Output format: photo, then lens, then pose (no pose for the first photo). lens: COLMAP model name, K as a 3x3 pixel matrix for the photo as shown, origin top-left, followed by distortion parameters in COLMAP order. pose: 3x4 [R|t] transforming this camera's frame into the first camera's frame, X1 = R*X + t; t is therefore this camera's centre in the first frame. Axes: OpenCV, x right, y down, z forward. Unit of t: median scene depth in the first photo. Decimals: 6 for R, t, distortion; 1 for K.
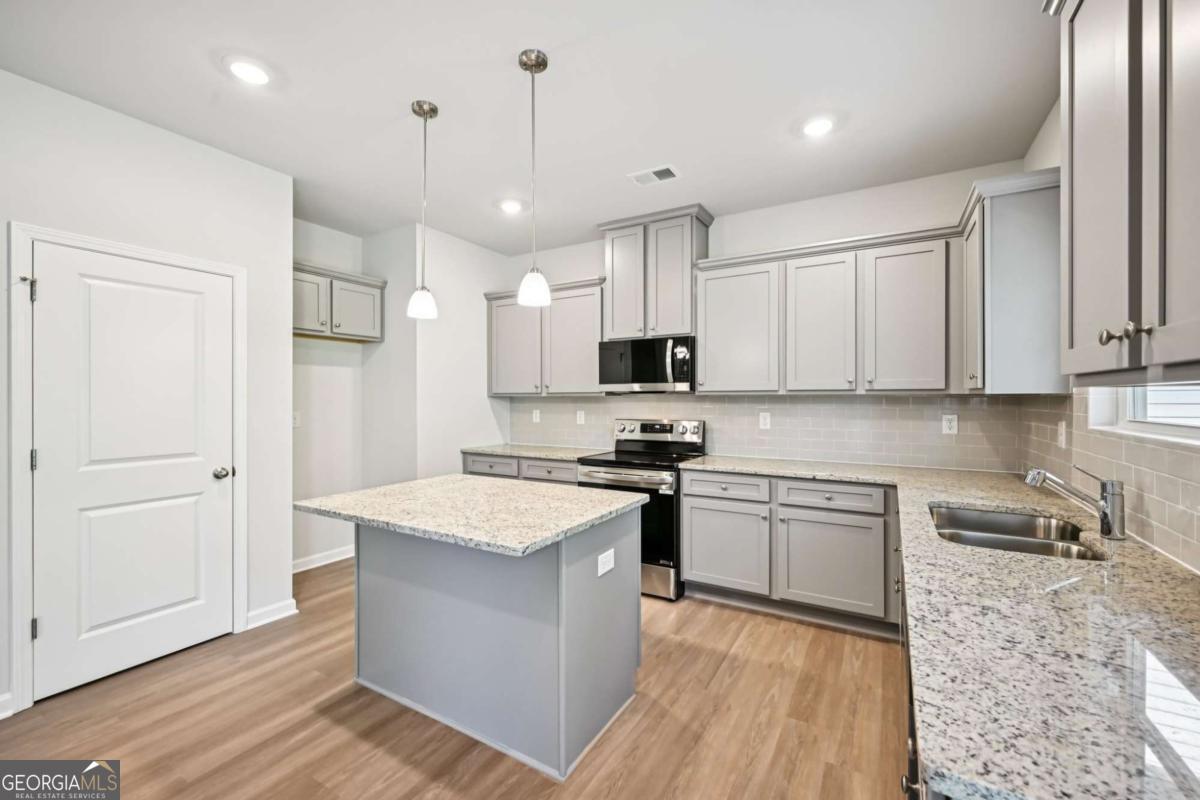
lens RADIAL K [[496.6, 0, 592.8], [0, 496.6, 390.2], [0, 0, 1]] dist [0.003075, -0.000383]
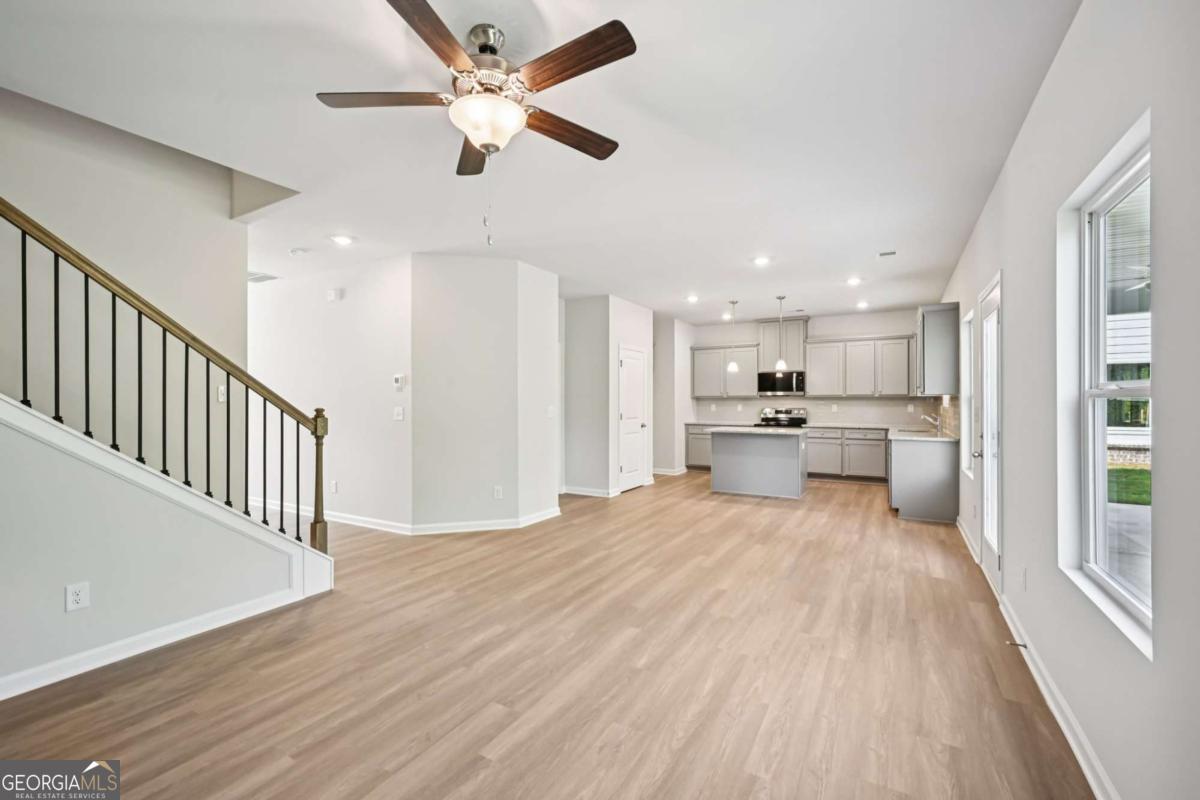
lens RADIAL K [[496.6, 0, 596.5], [0, 496.6, 394.1], [0, 0, 1]] dist [0.003075, -0.000383]
pose [[1.000000, 0.000149, -0.000761, -0.925629], [-0.000150, 1.000000, -0.000668, -0.002196], [0.000761, 0.000668, 0.999999, -1.603104]]
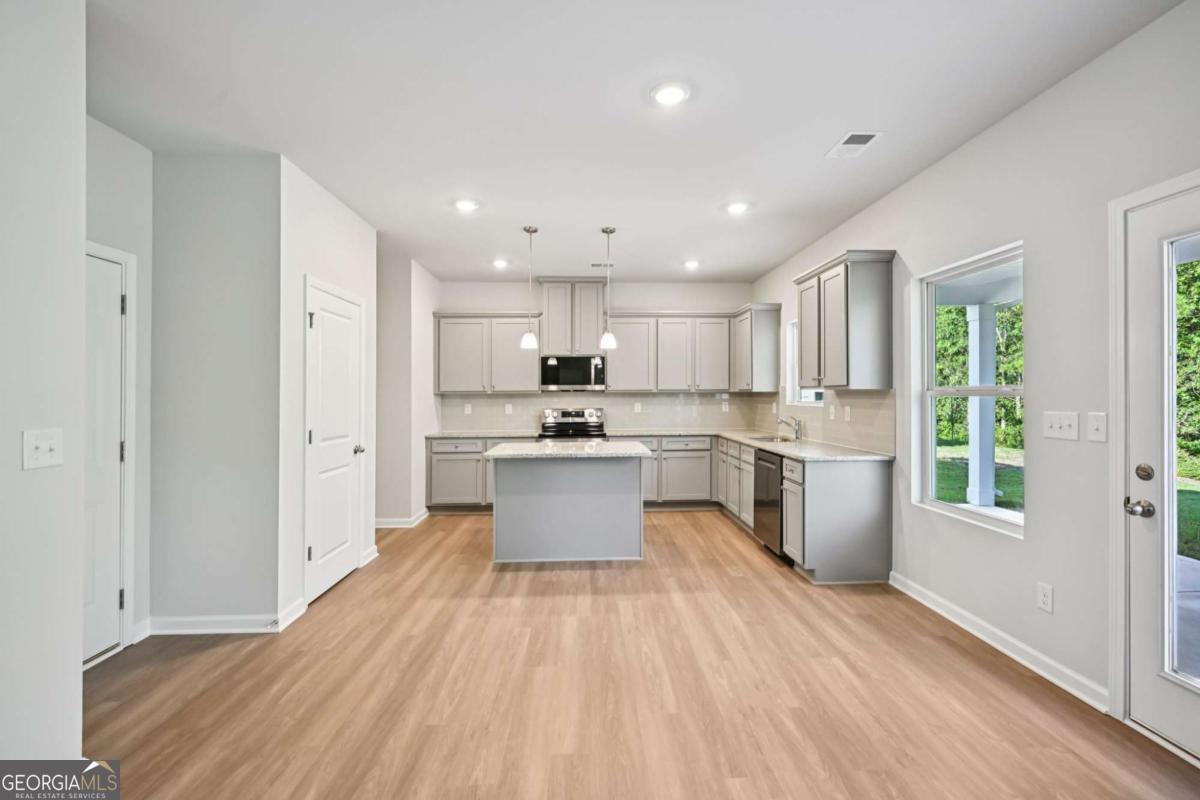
lens RADIAL K [[525.1, 0, 603.7], [0, 525.1, 389.4], [0, 0, 1]] dist [-0.001653, 0.000737]
pose [[0.836853, 0.003089, 0.547419, -0.897582], [-0.002997, 0.999995, -0.001062, 0.001436], [-0.547419, -0.000752, 0.836858, -0.540829]]
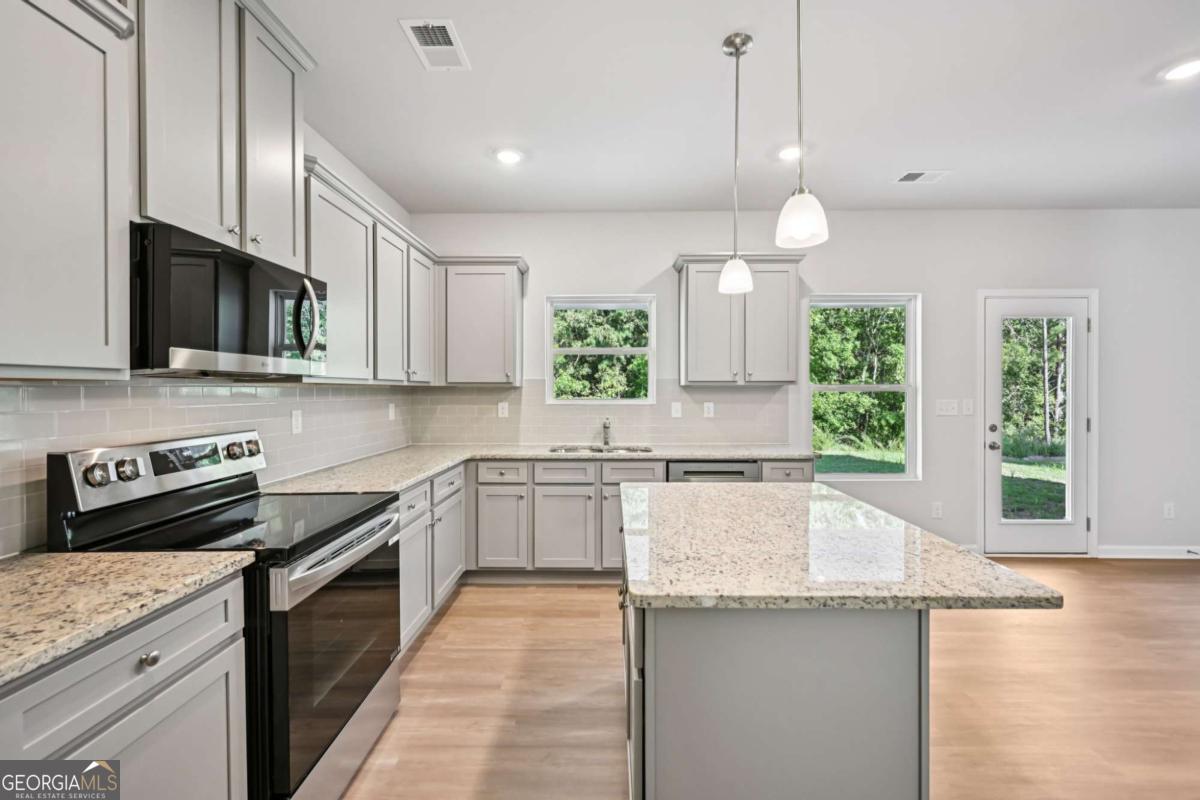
lens RADIAL K [[496.6, 0, 603.0], [0, 496.6, 391.1], [0, 0, 1]] dist [0.003075, -0.000383]
pose [[-0.500784, 0.002864, 0.865567, -0.567186], [-0.006994, 0.999948, -0.007356, 0.025122], [-0.865544, -0.009738, -0.500738, 1.179072]]
